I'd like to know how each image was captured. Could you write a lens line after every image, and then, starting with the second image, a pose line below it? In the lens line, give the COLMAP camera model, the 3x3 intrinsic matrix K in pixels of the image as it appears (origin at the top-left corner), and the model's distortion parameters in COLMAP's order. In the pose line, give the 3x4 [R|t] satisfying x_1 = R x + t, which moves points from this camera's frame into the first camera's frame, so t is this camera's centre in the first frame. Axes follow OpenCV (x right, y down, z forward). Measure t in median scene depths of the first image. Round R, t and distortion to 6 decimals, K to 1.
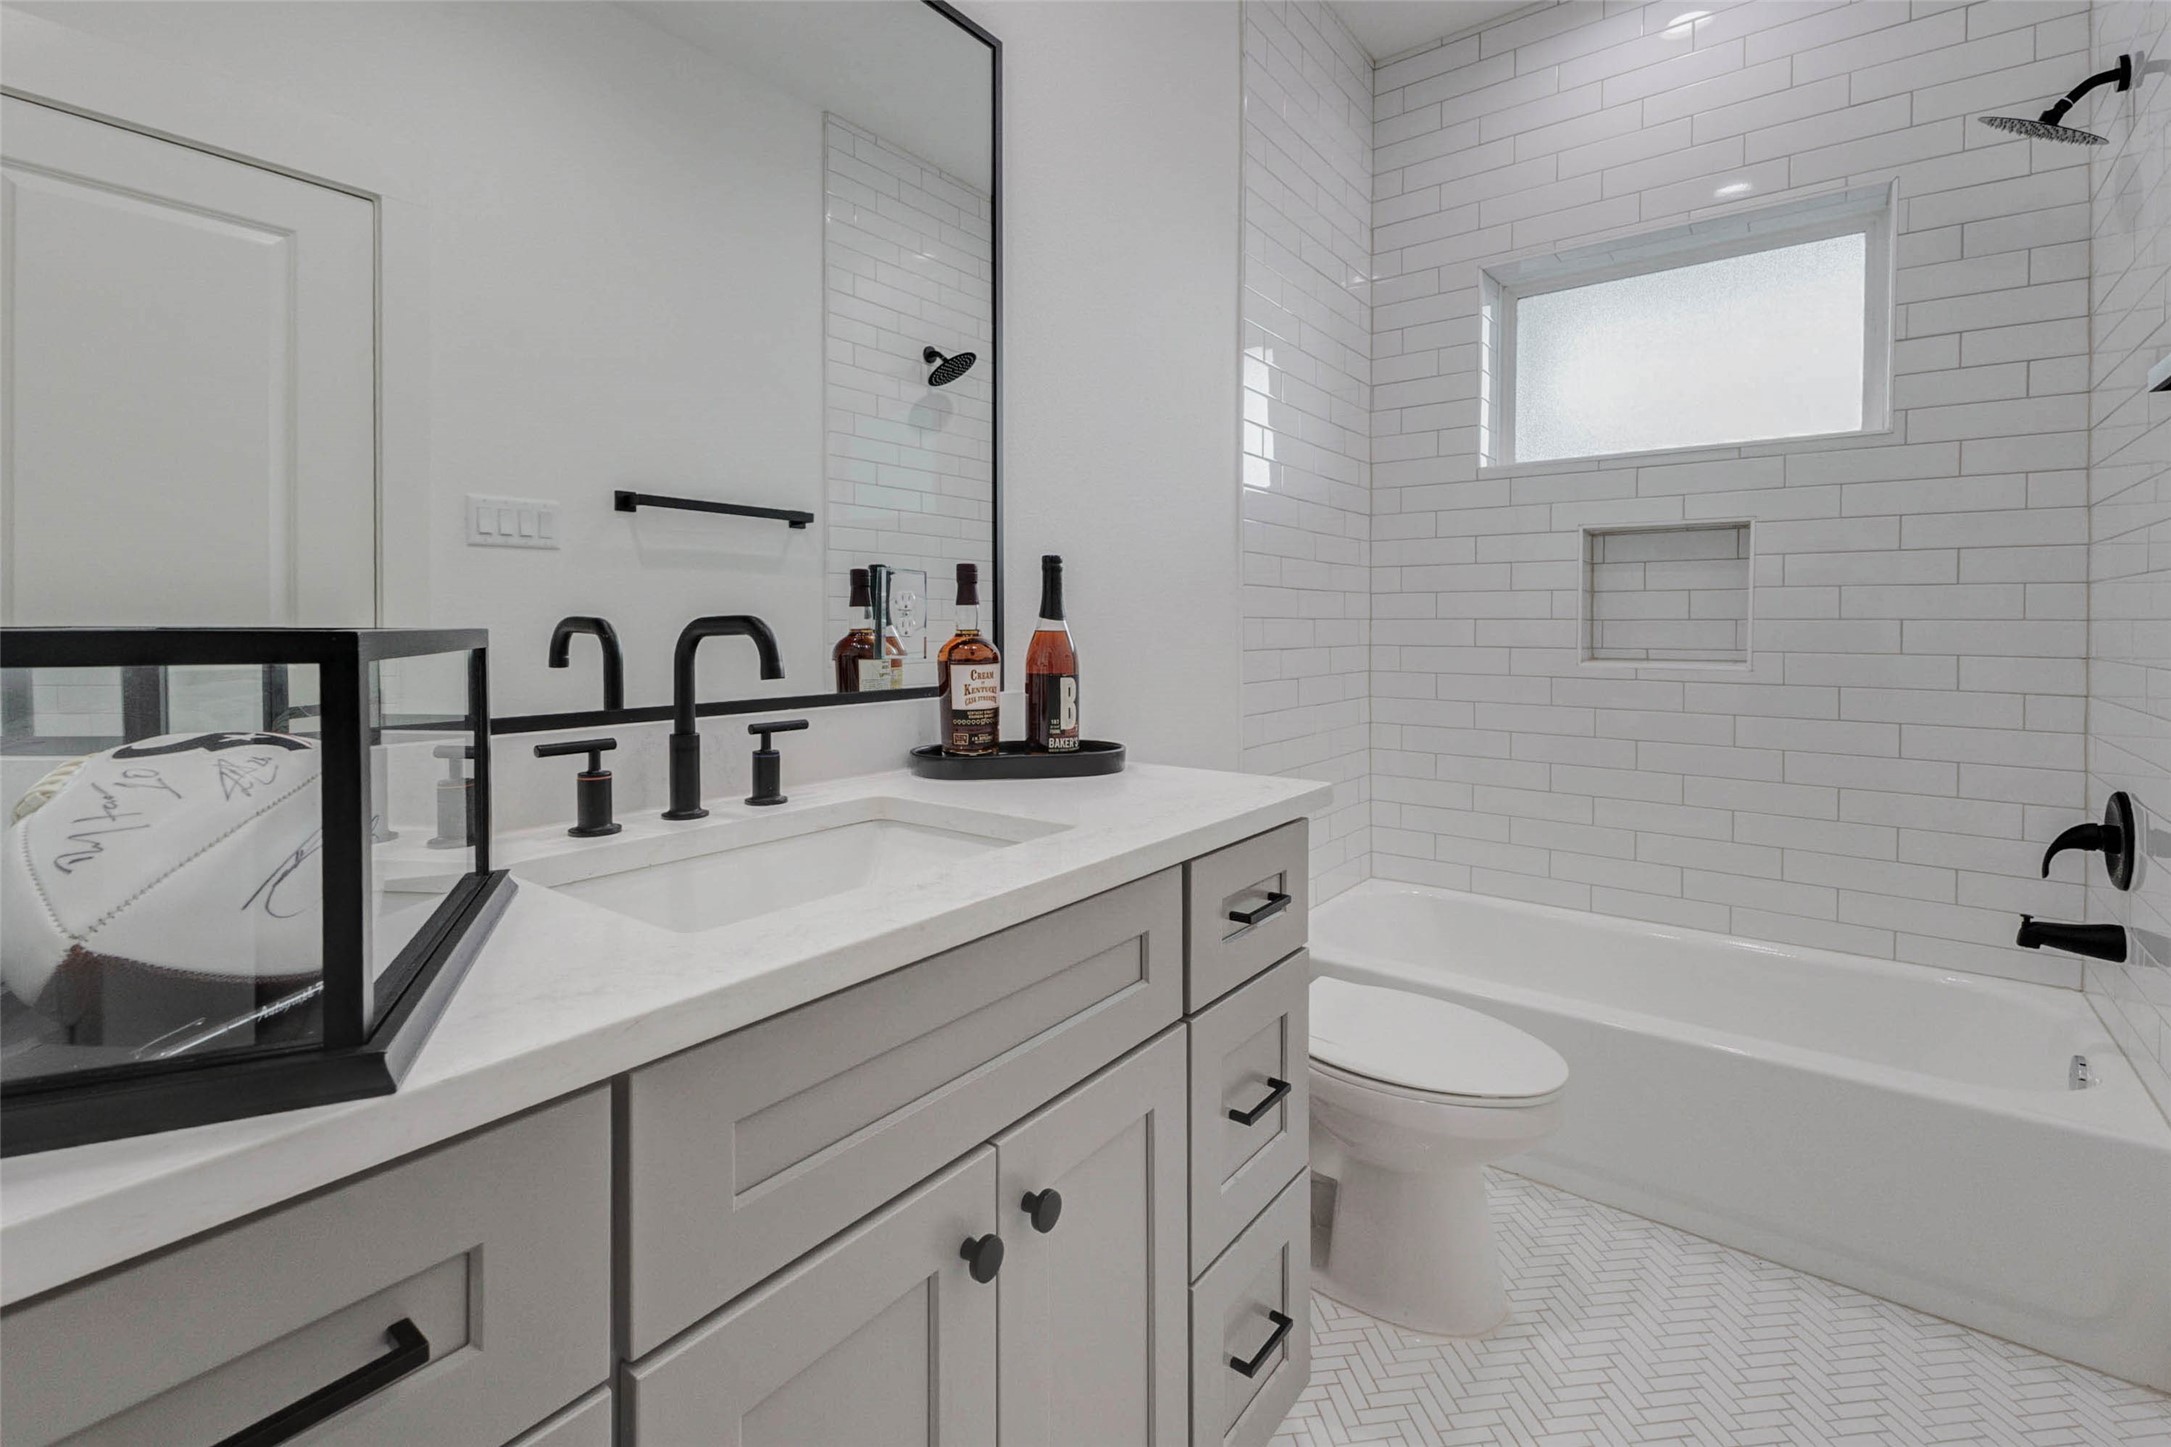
lens RADIAL K [[948.6, 0, 1088.9], [0, 948.6, 630.9], [0, 0, 1]] dist [-0.025914, 0.000115]
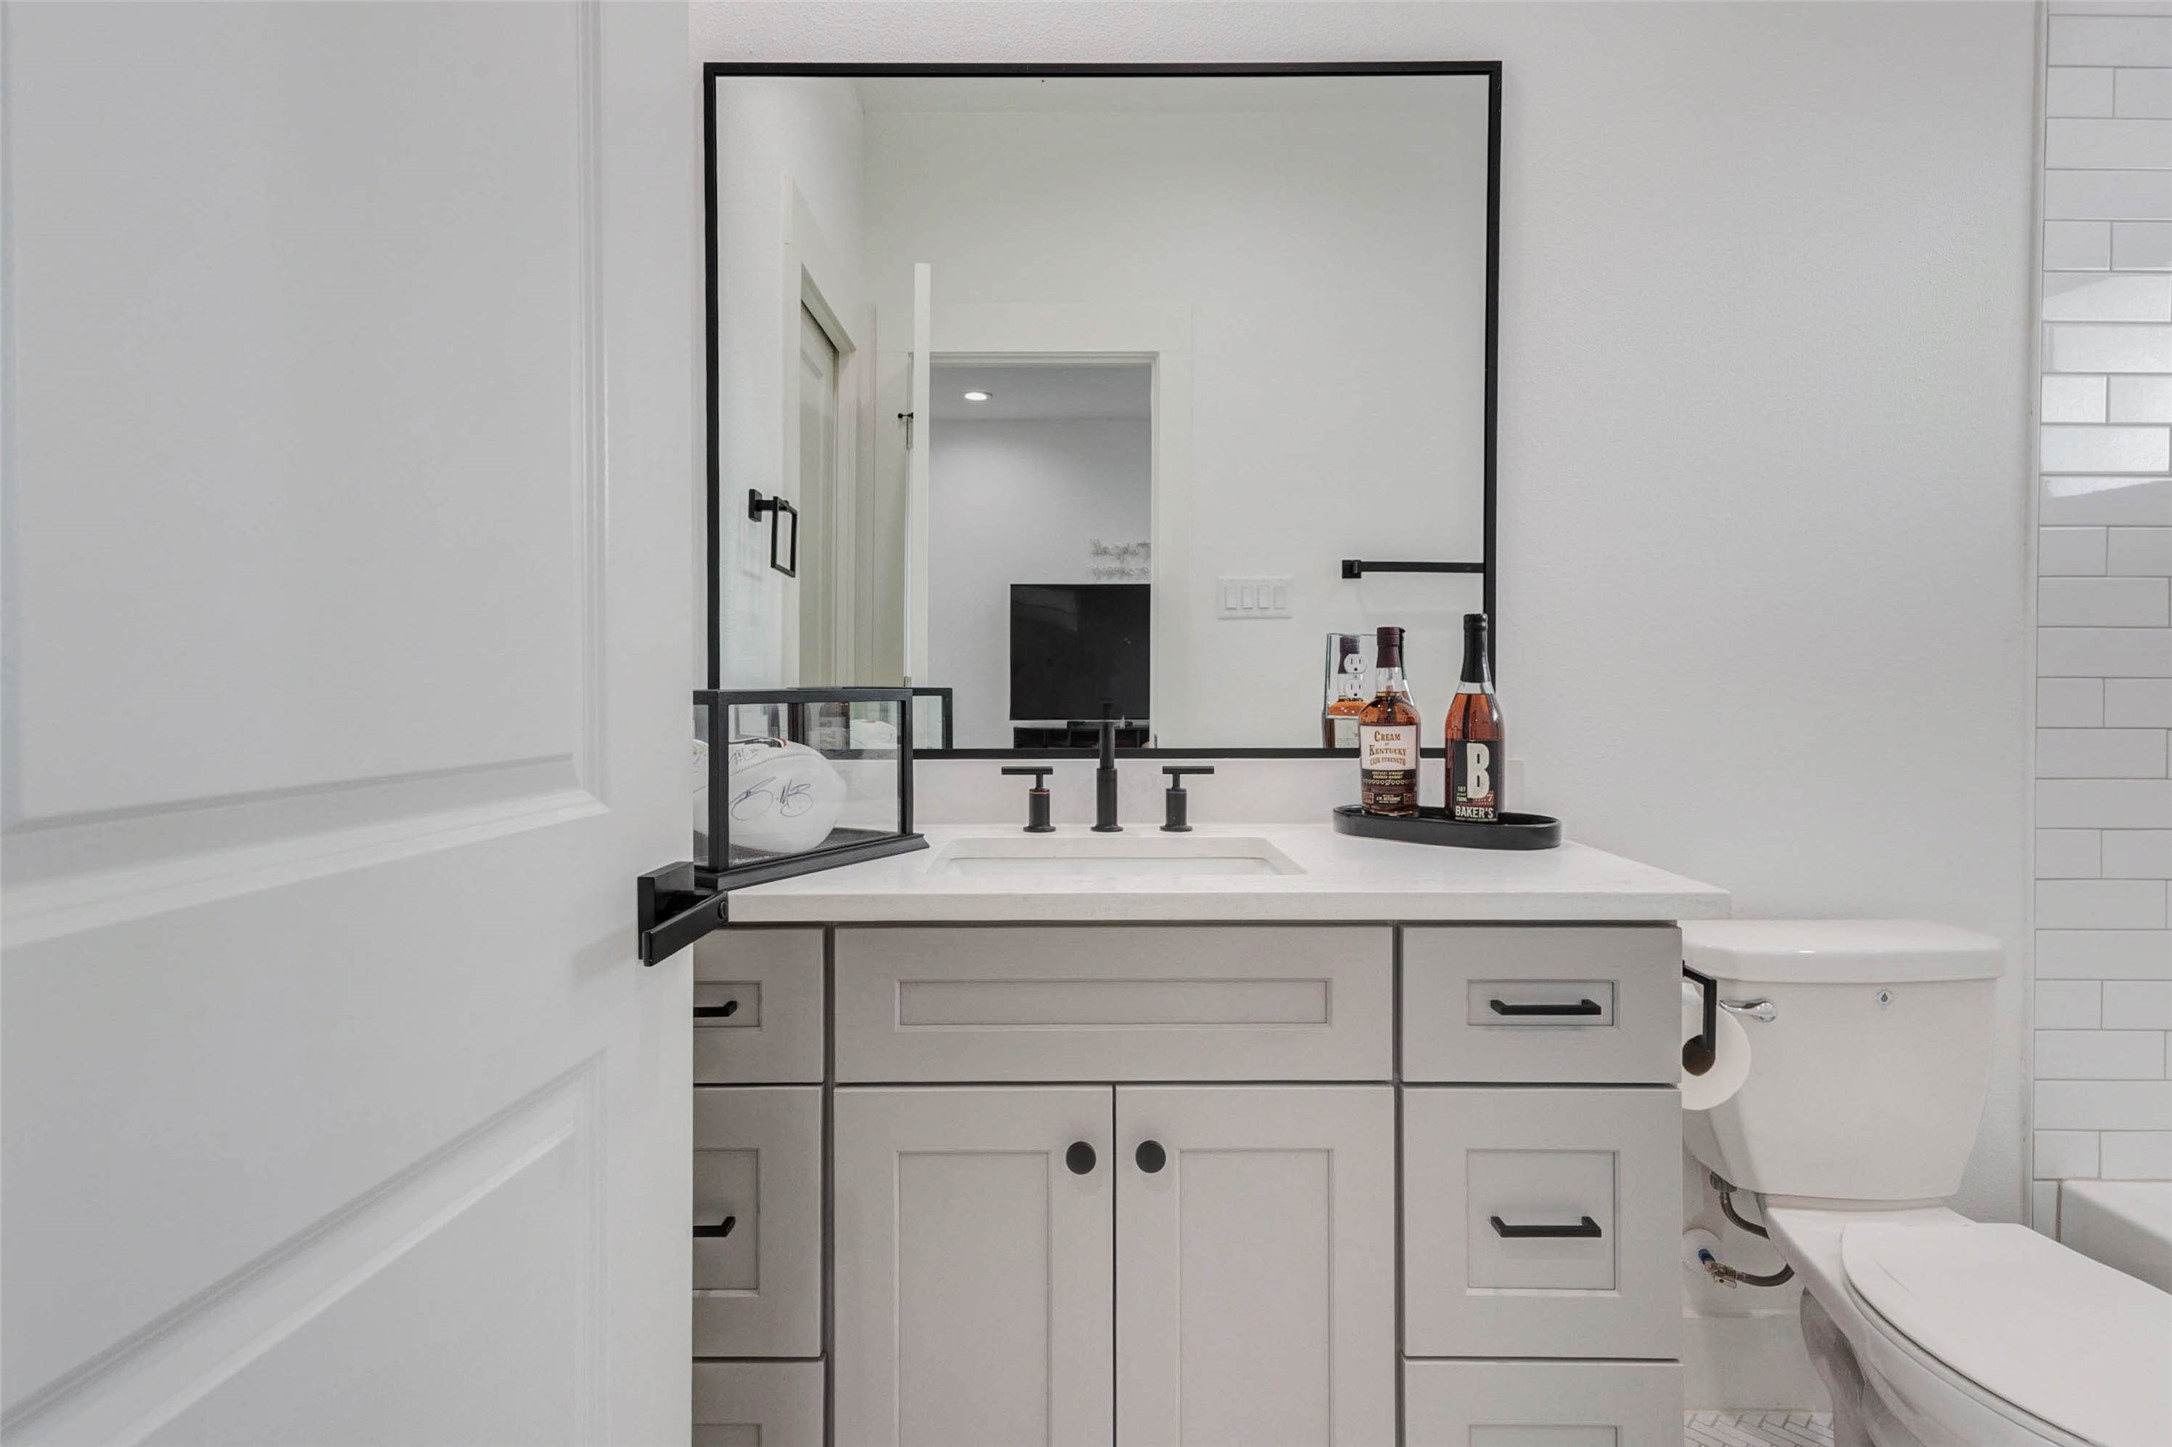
lens RADIAL K [[1125.5, 0, 1088.9], [0, 1125.5, 694.5], [0, 0, 1]] dist [0.000751, 0.000145]
pose [[0.606986, 0.007920, -0.794673, 0.654362], [-0.007782, 0.999962, 0.004023, -0.000966], [0.794674, 0.003742, 0.607024, 0.013222]]
